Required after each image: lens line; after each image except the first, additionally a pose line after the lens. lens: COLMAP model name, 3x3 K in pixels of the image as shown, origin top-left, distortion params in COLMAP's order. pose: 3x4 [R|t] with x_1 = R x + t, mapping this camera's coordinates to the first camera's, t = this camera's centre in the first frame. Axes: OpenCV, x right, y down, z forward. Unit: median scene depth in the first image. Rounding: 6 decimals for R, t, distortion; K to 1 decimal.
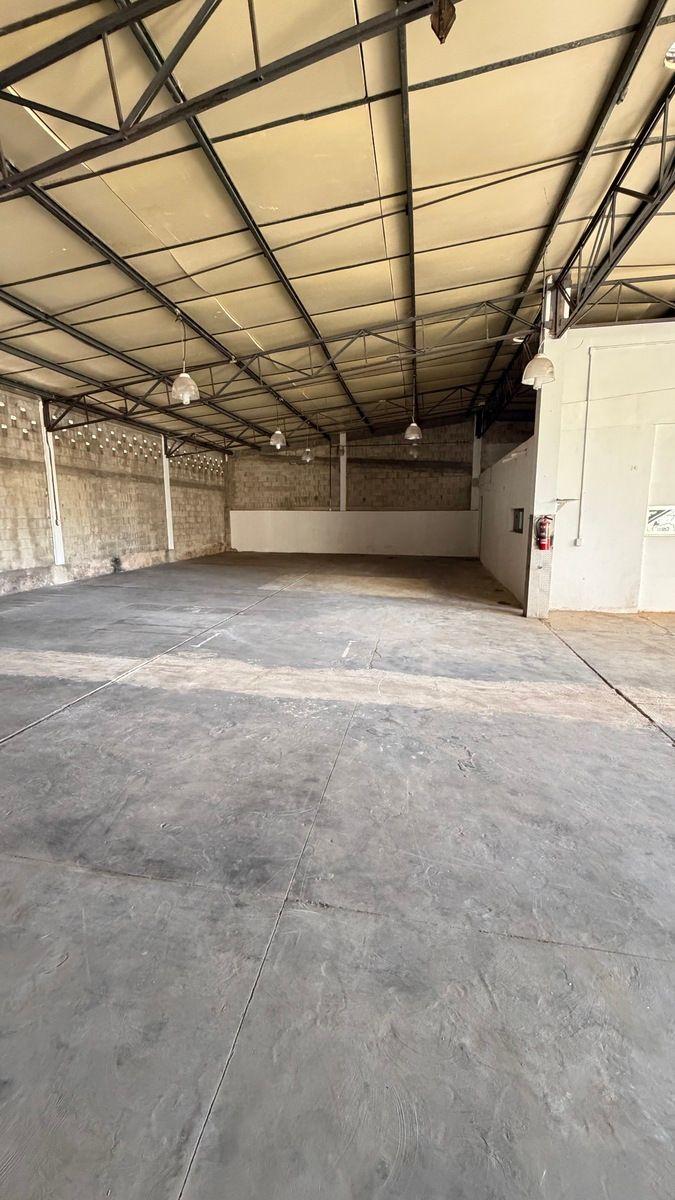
lens RADIAL K [[476.1, 0, 337.9], [0, 476.1, 603.4], [0, 0, 1]] dist [-0.000532, -0.000140]
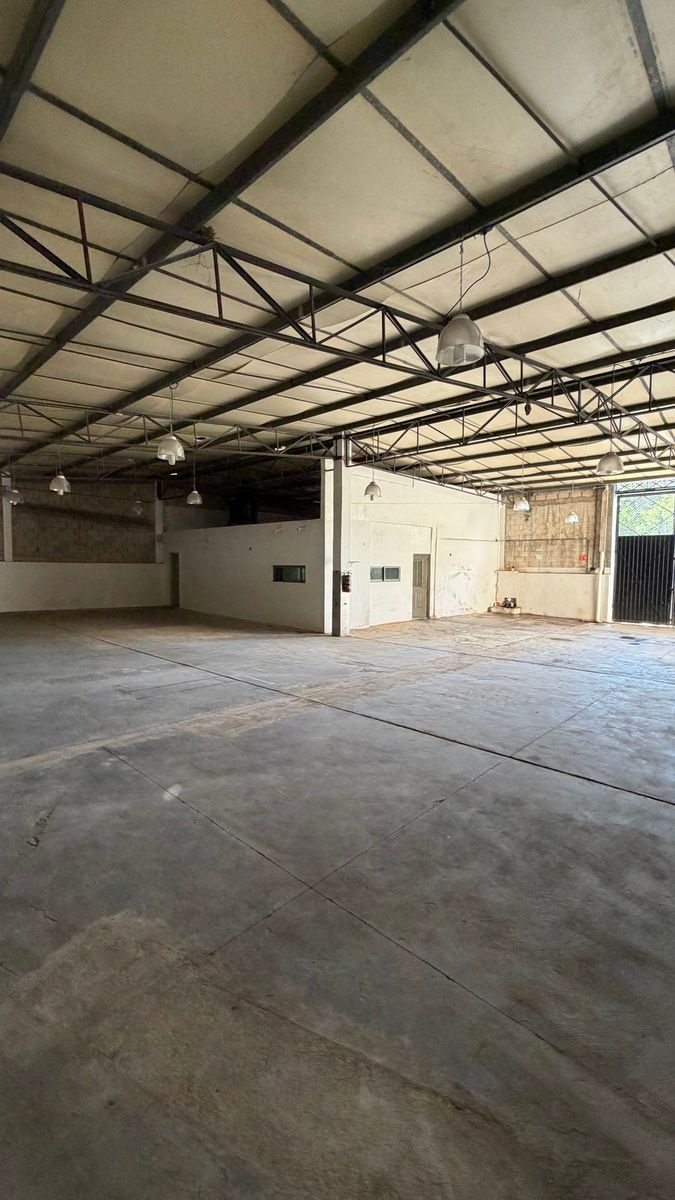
lens RADIAL K [[476.1, 0, 340.1], [0, 476.1, 596.7], [0, 0, 1]] dist [-0.000532, -0.000140]
pose [[0.552791, -0.043276, 0.832195, -0.283351], [0.141558, 0.989013, -0.042599, -0.011218], [-0.821209, 0.141352, 0.552844, 0.048842]]
